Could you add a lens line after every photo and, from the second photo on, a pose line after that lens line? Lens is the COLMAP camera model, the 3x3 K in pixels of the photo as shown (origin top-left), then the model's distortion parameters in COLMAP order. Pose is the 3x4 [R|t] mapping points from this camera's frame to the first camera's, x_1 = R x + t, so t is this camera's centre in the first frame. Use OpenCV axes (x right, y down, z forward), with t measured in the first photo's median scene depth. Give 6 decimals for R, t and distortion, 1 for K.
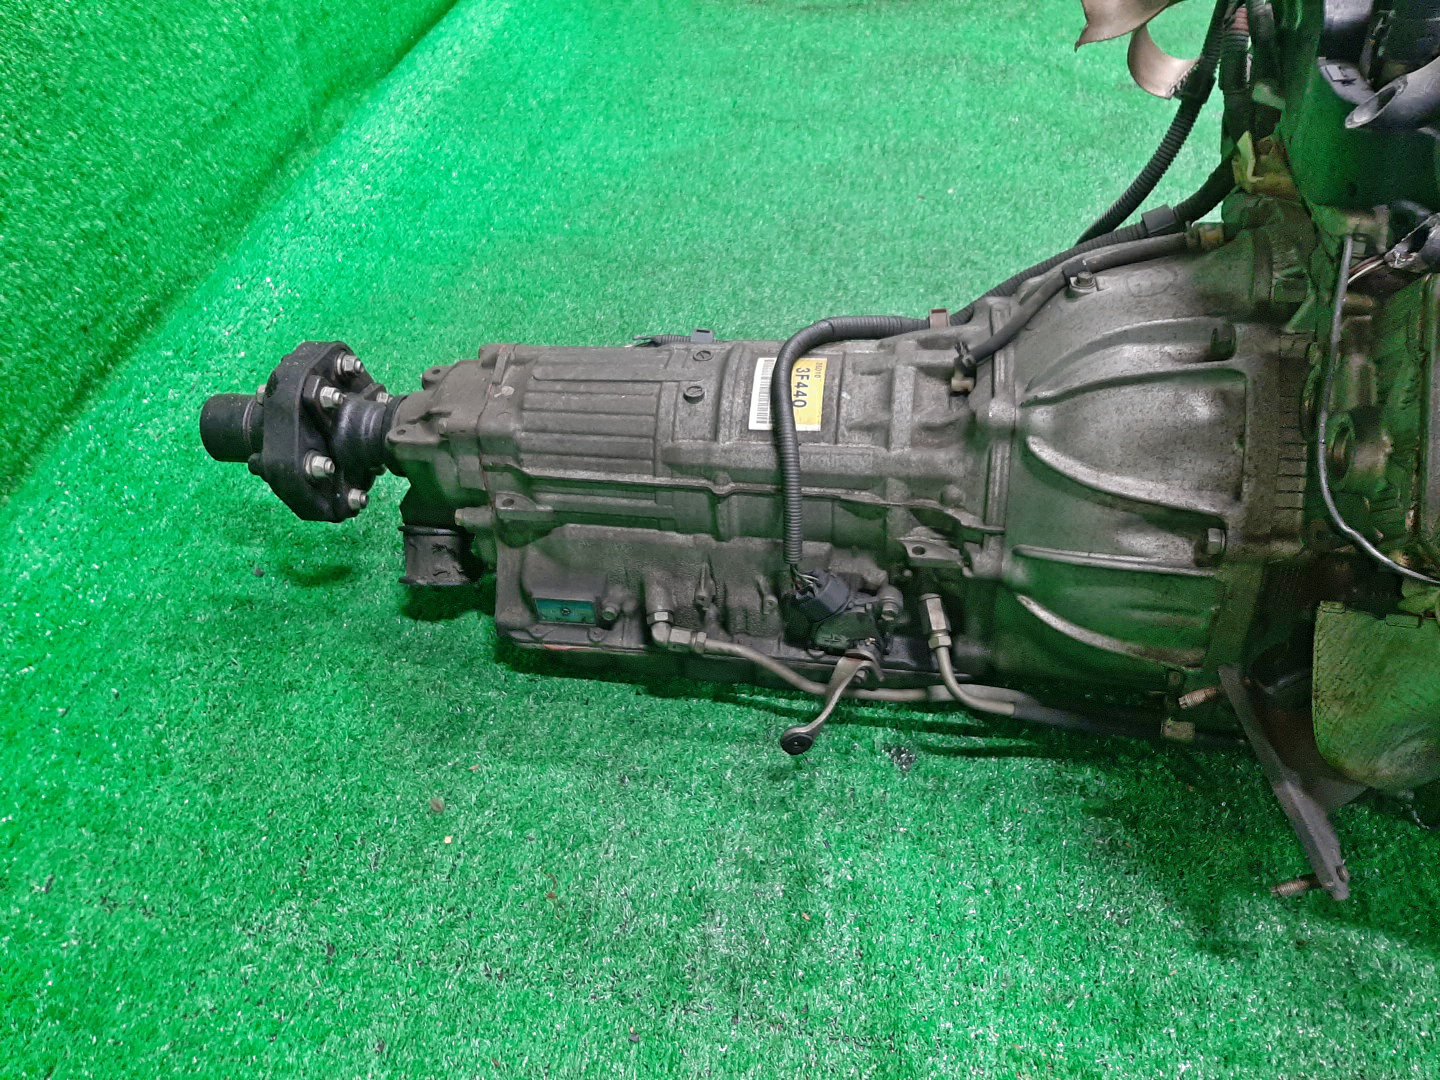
lens RADIAL K [[1126.8, 0, 741.8], [0, 1126.8, 540.0], [0, 0, 1]] dist [0.052226, -0.099219]
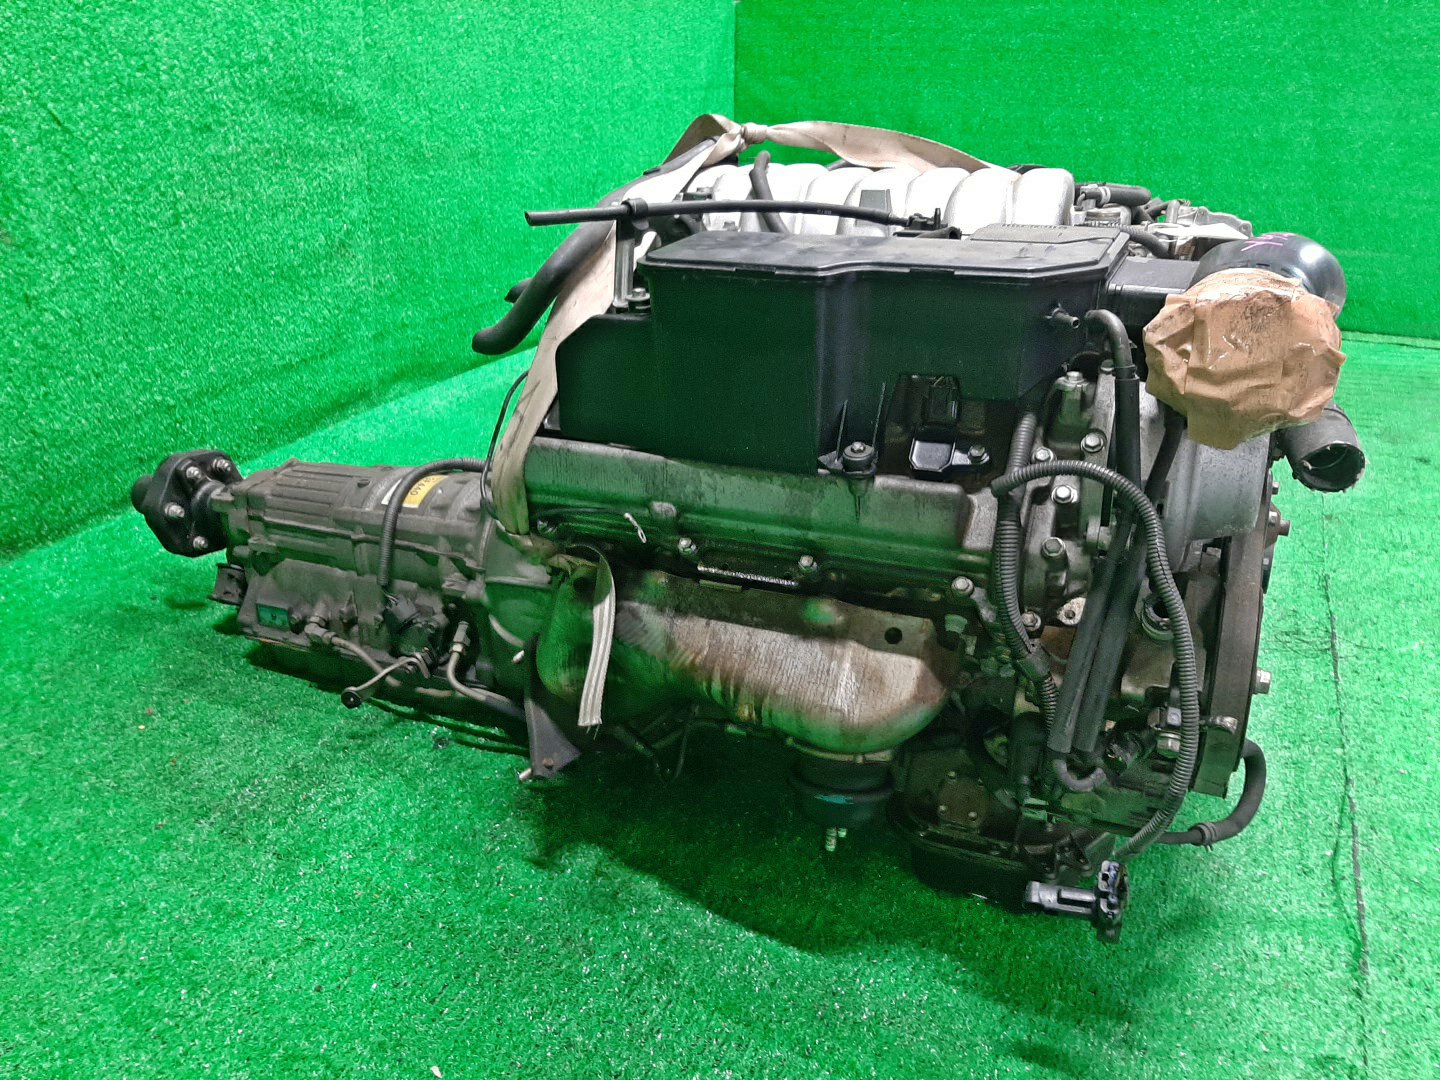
lens RADIAL K [[1126.8, 0, 741.8], [0, 1126.8, 540.0], [0, 0, 1]] dist [0.052226, -0.099219]
pose [[0.962420, 0.127097, -0.239989, 0.850656], [-0.200887, 0.927850, -0.314228, 0.337159], [0.182736, 0.350630, 0.918513, -0.363554]]
